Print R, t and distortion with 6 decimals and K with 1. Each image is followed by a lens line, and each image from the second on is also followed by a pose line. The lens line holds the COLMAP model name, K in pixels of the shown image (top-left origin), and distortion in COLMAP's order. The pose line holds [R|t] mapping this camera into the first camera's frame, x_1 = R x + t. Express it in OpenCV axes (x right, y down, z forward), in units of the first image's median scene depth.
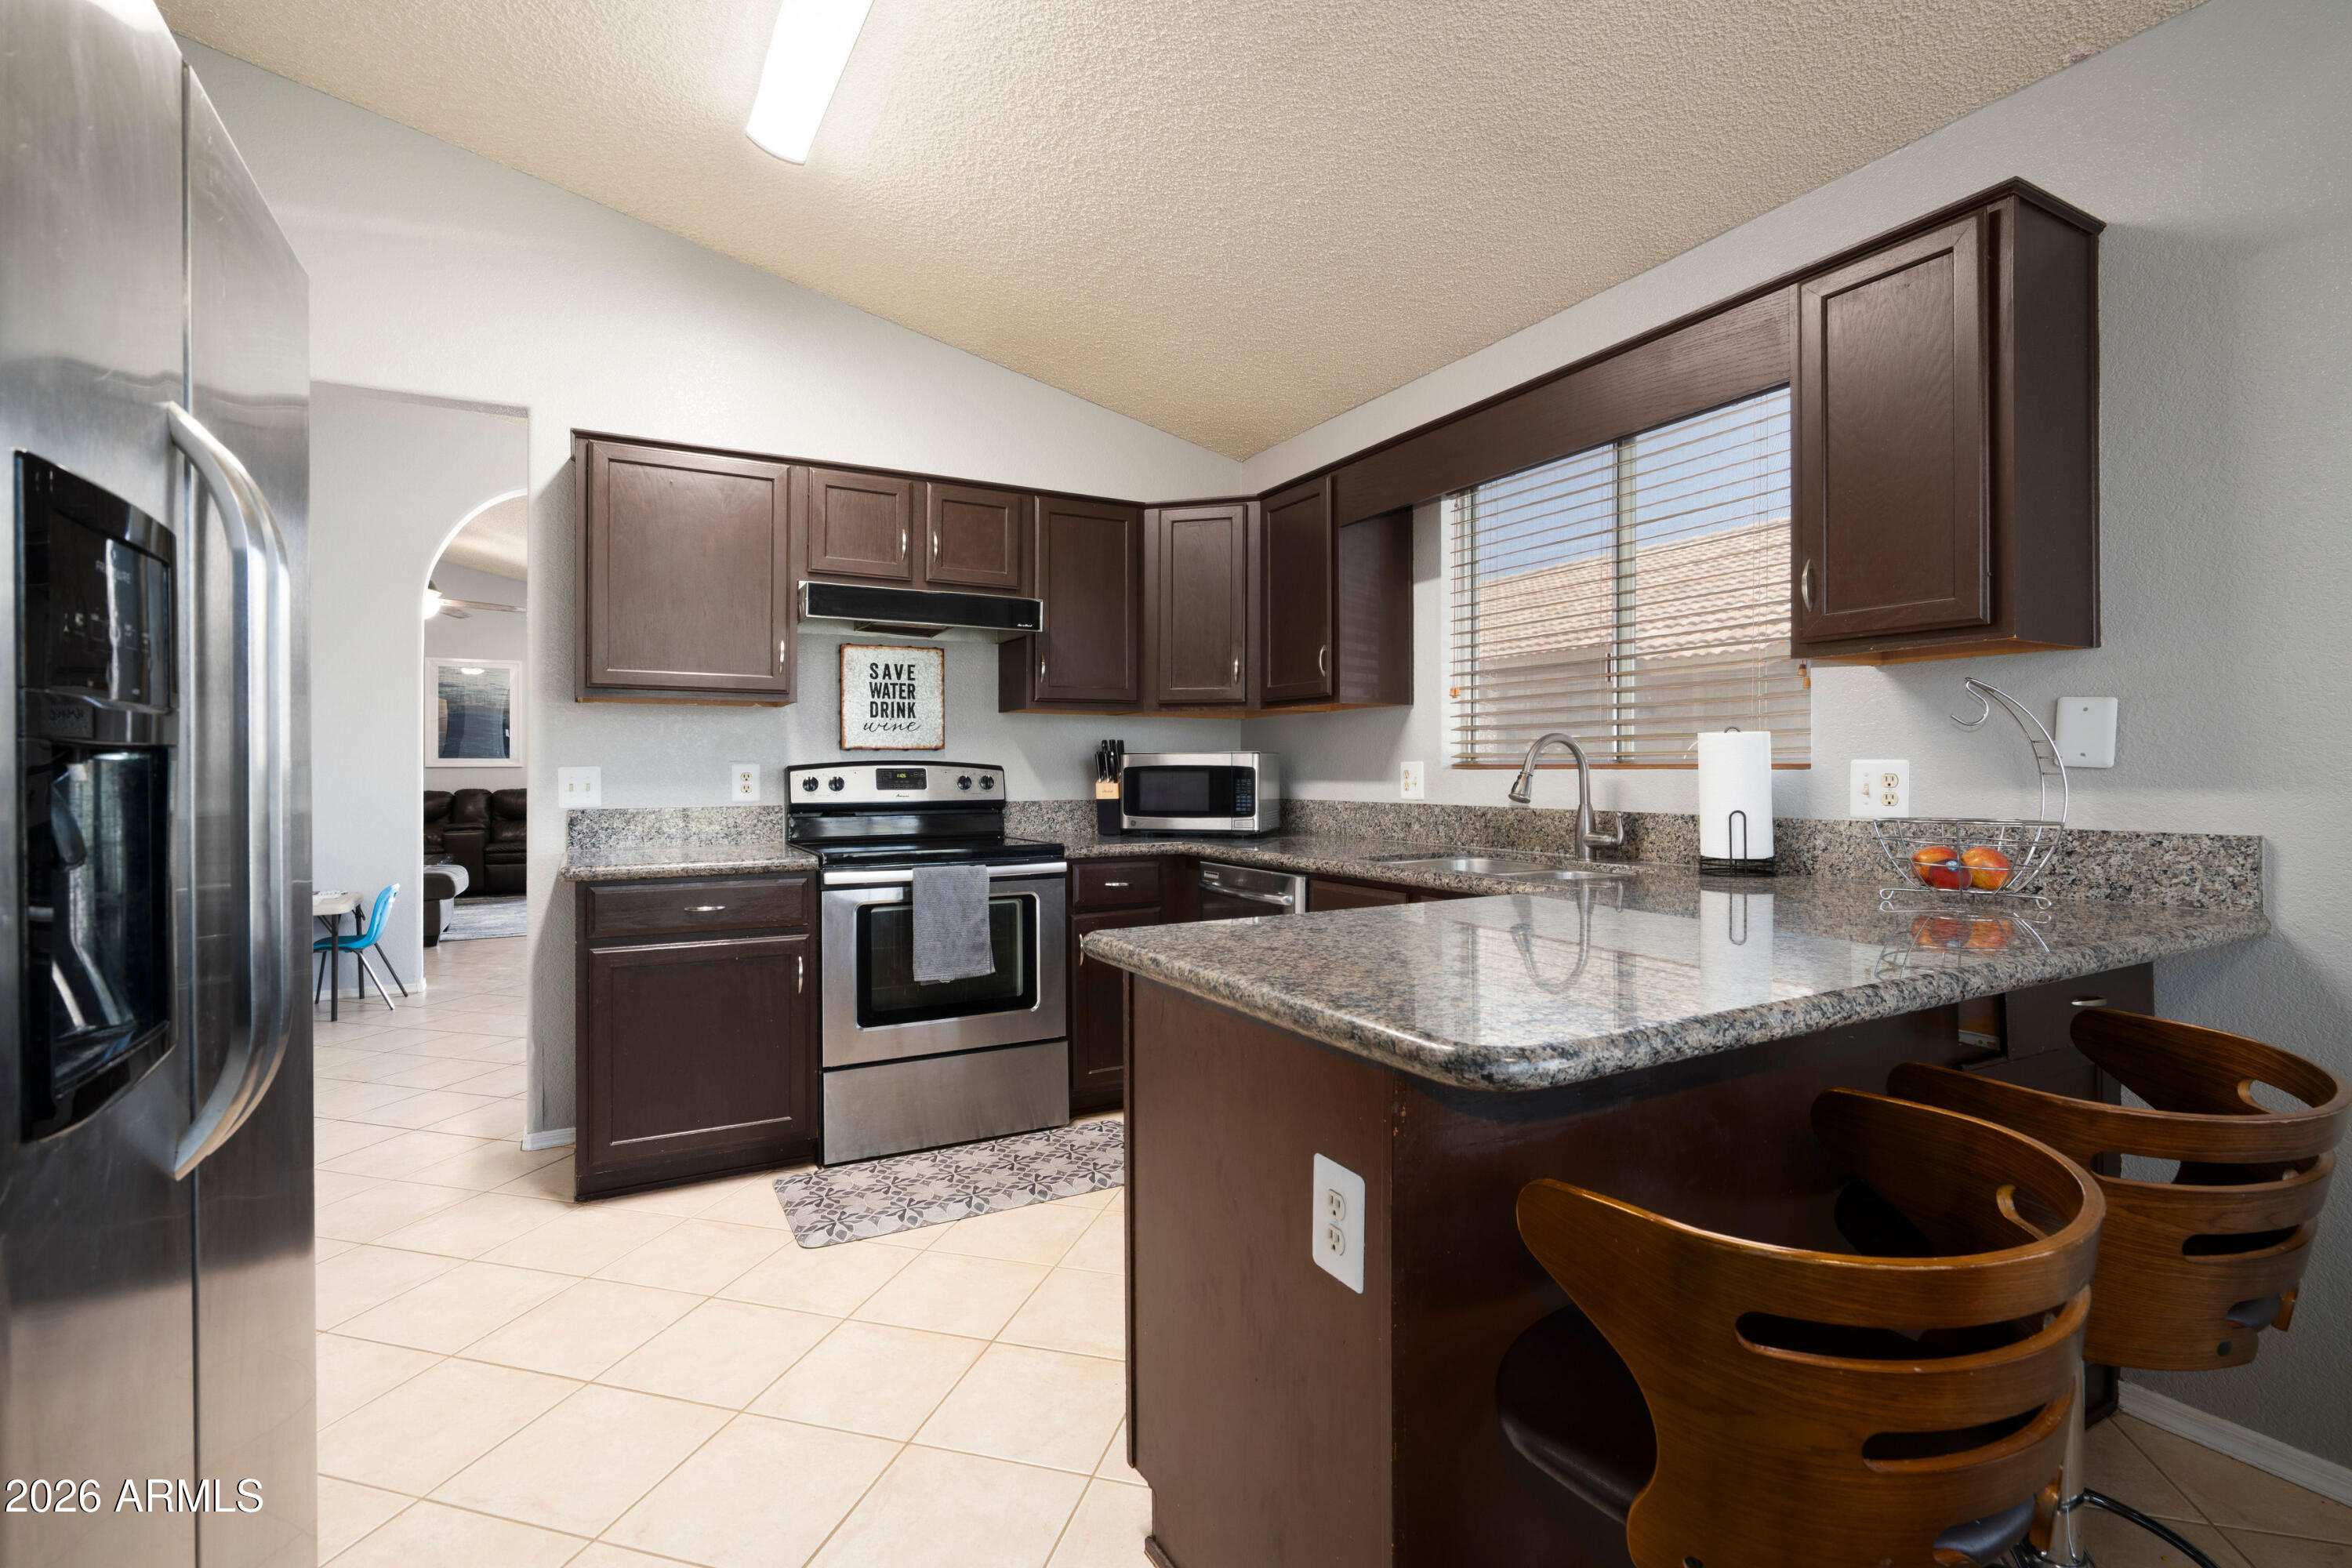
lens RADIAL K [[1080.9, 0, 1199.3], [0, 1080.9, 787.1], [0, 0, 1]] dist [-0.009832, 0.001083]
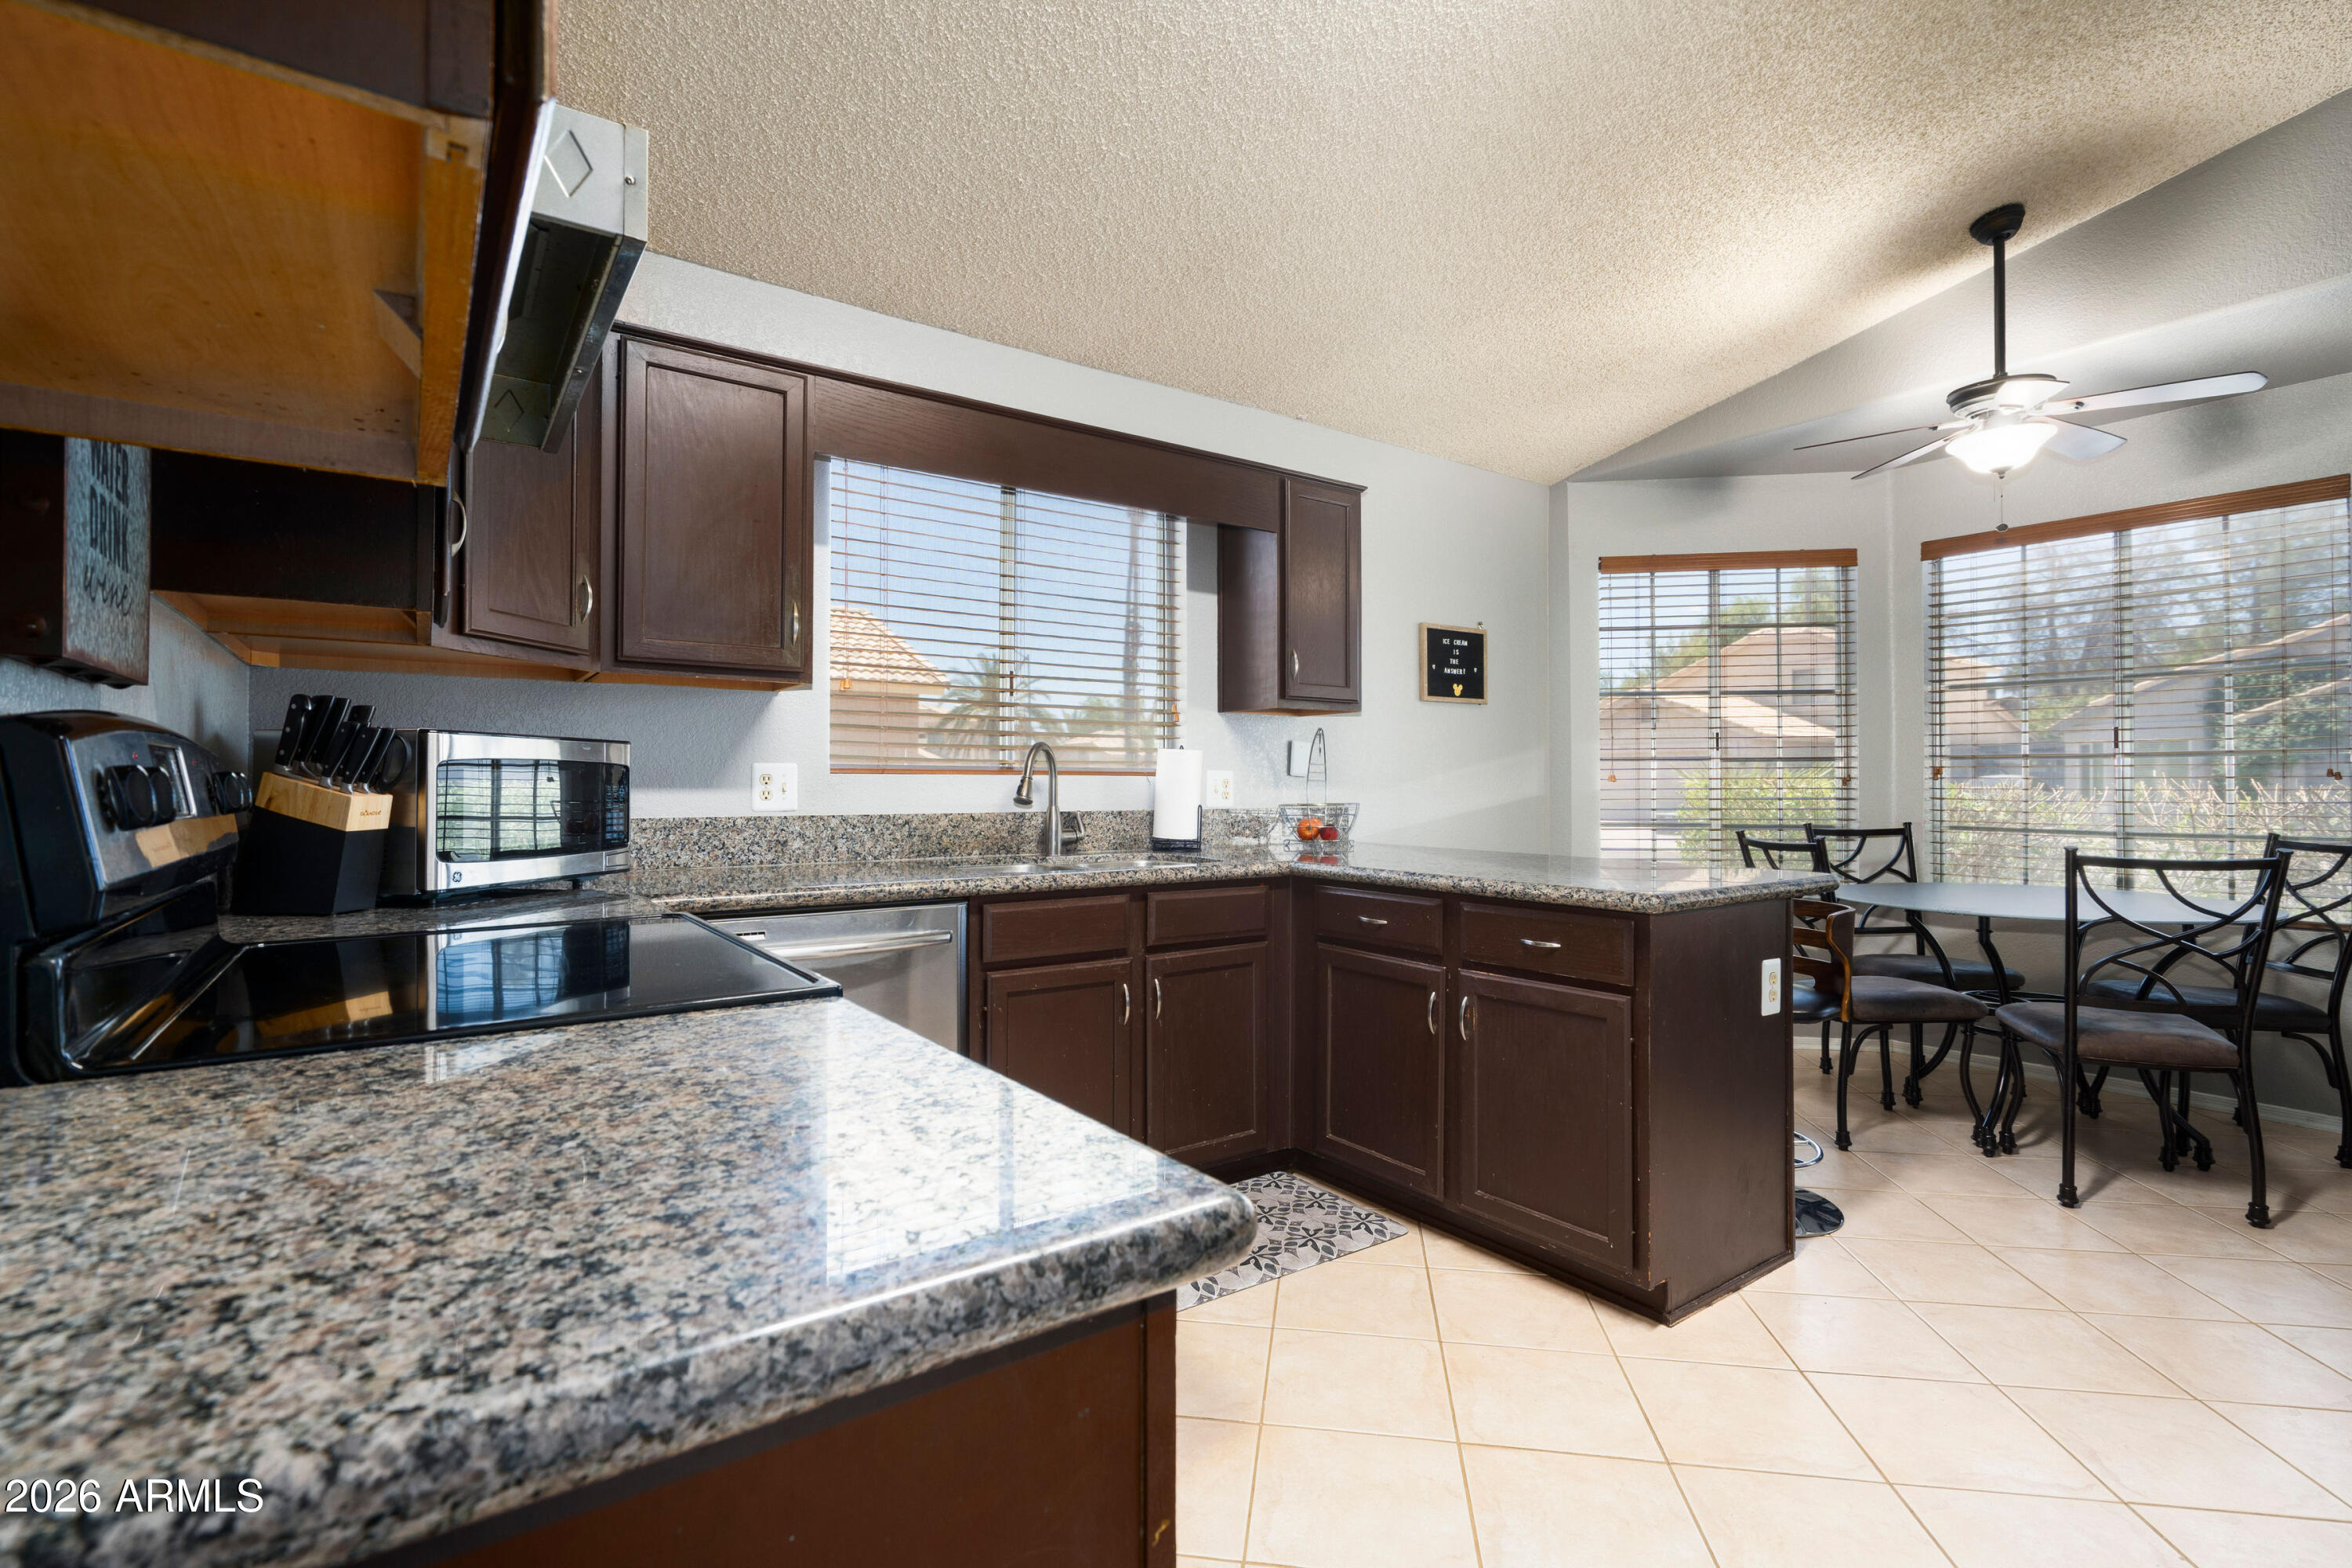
lens RADIAL K [[1056.9, 0, 1176.0], [0, 1056.9, 784.0], [0, 0, 1]] dist [-0.036690, 0.024768]
pose [[-0.103915, -0.002910, 0.994582, -0.577118], [0.010917, 0.999932, 0.004066, -0.007940], [-0.994526, 0.011280, -0.103876, 0.760370]]
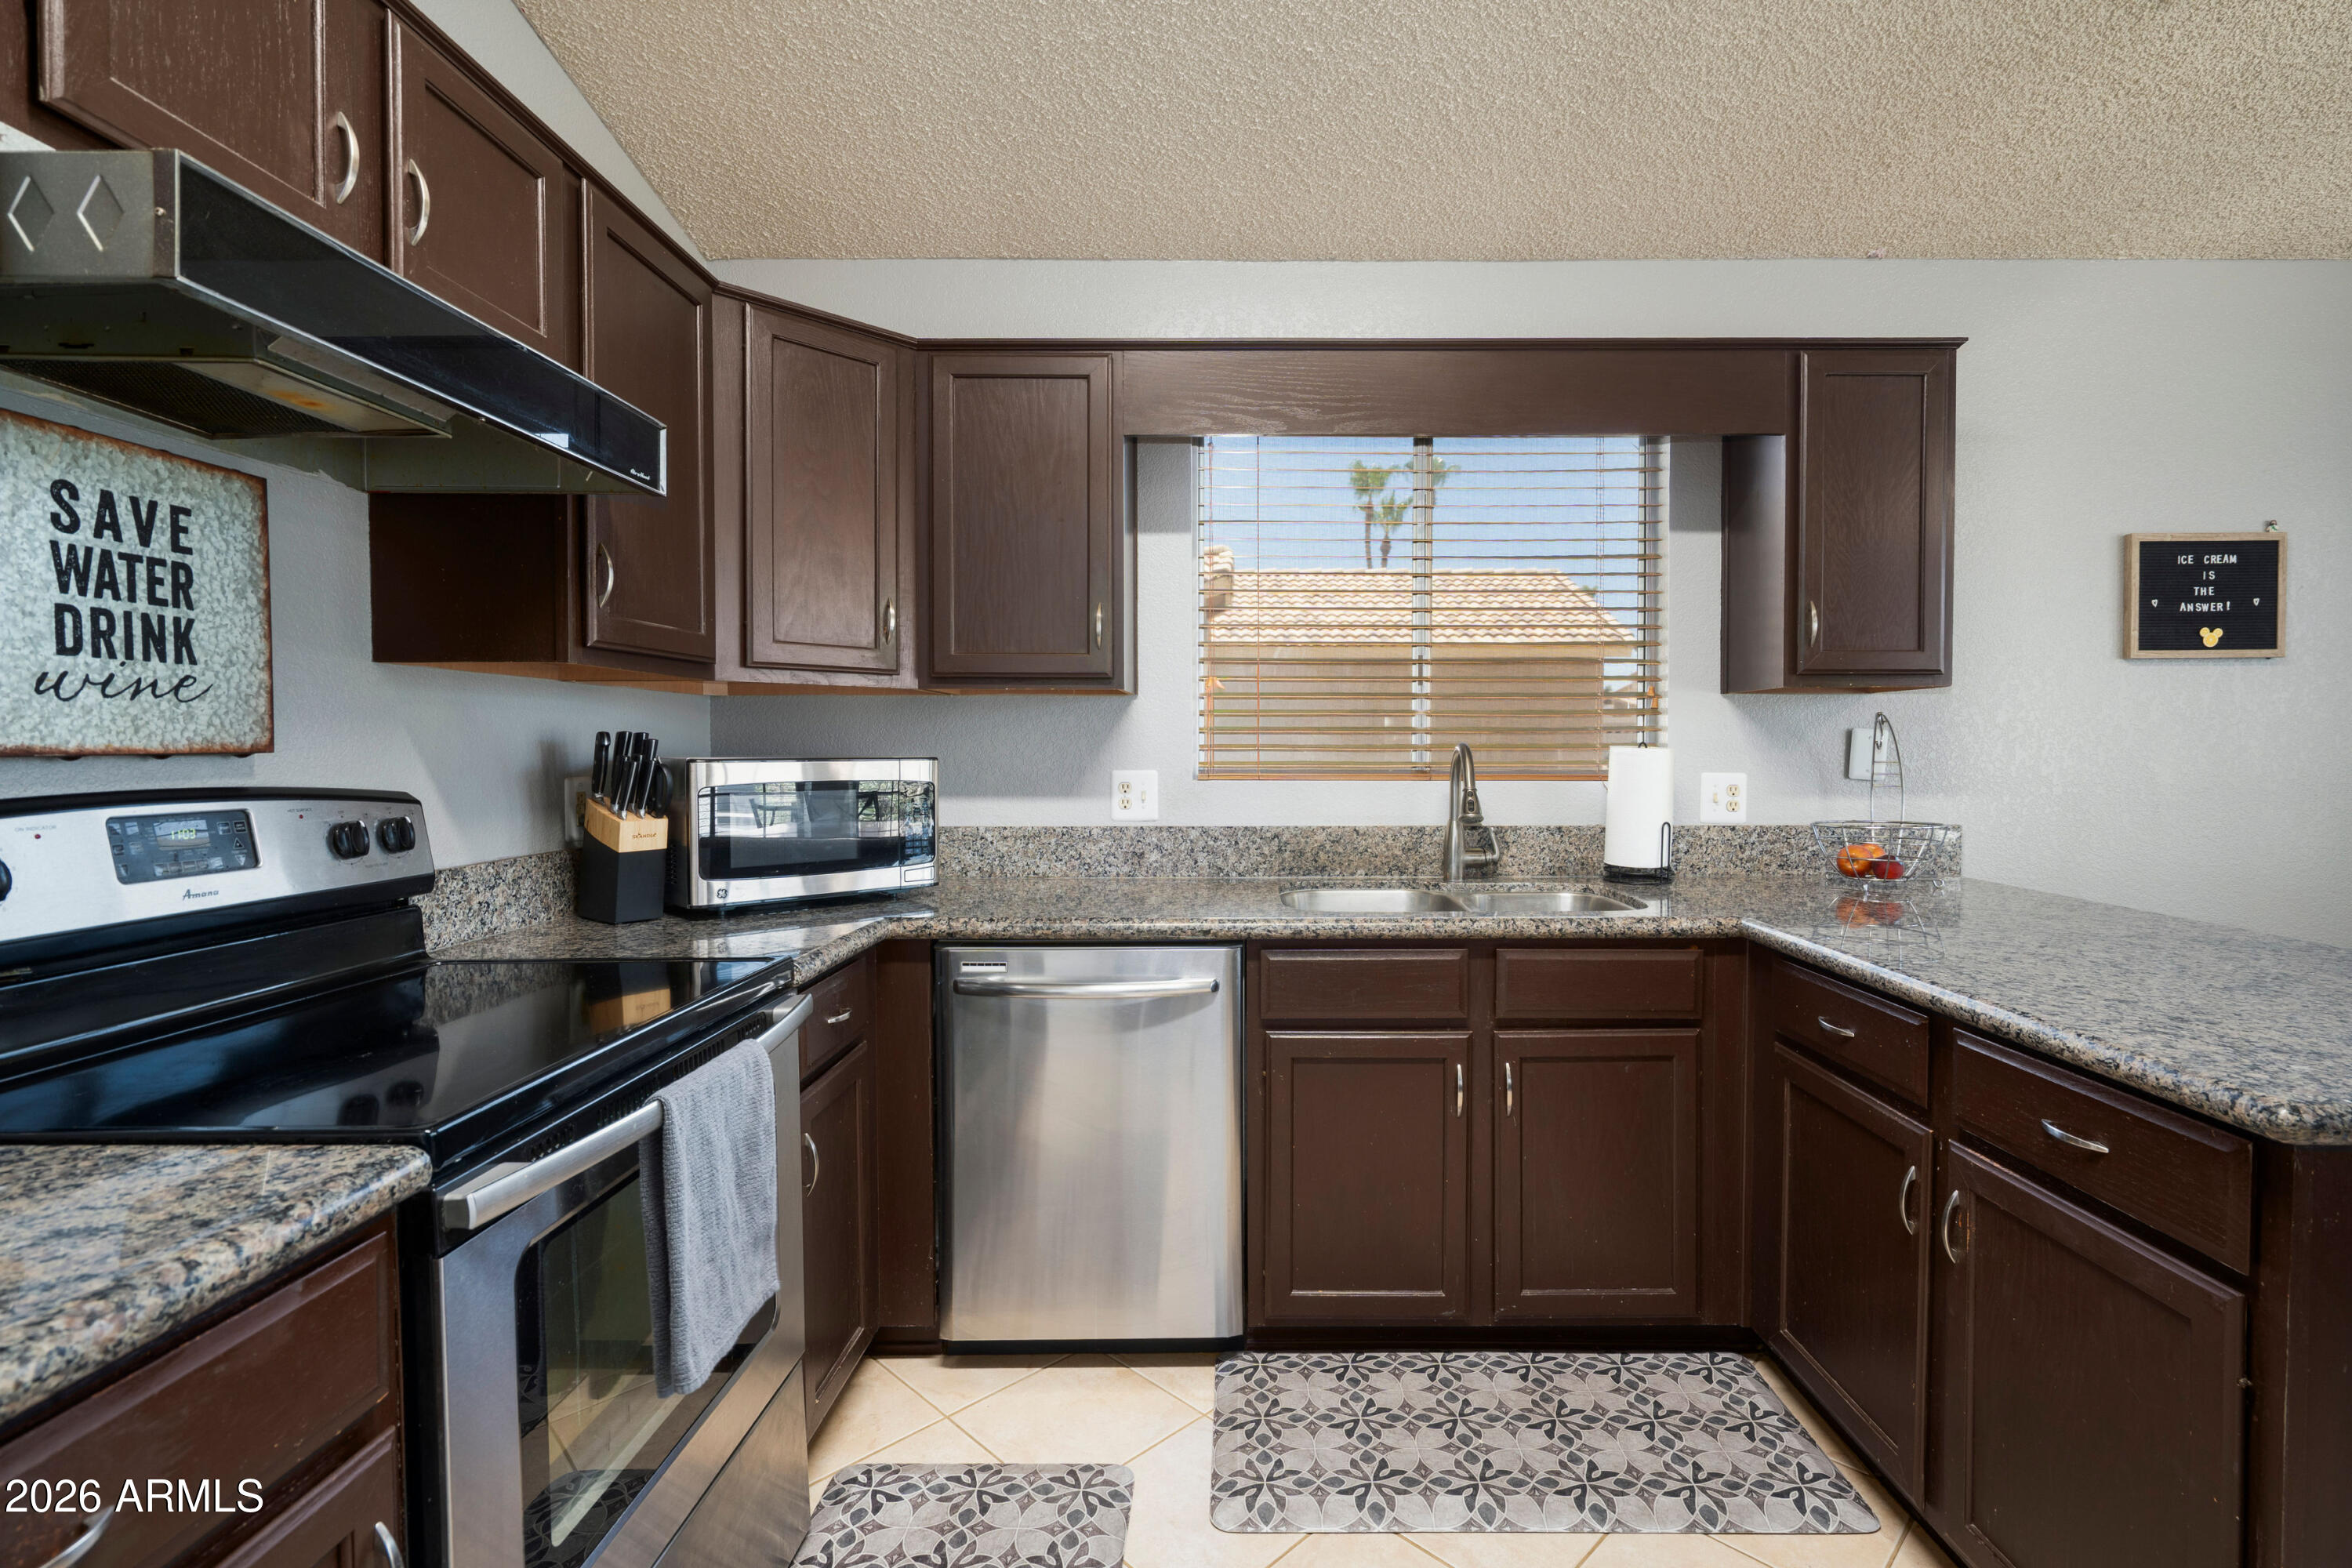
lens RADIAL K [[1080.9, 0, 1199.3], [0, 1080.9, 787.1], [0, 0, 1]] dist [-0.009832, 0.001083]
pose [[0.485988, -0.030403, 0.873436, -0.423149], [0.013029, 0.999536, 0.027543, -0.031051], [-0.873868, -0.002006, 0.486159, 0.573368]]
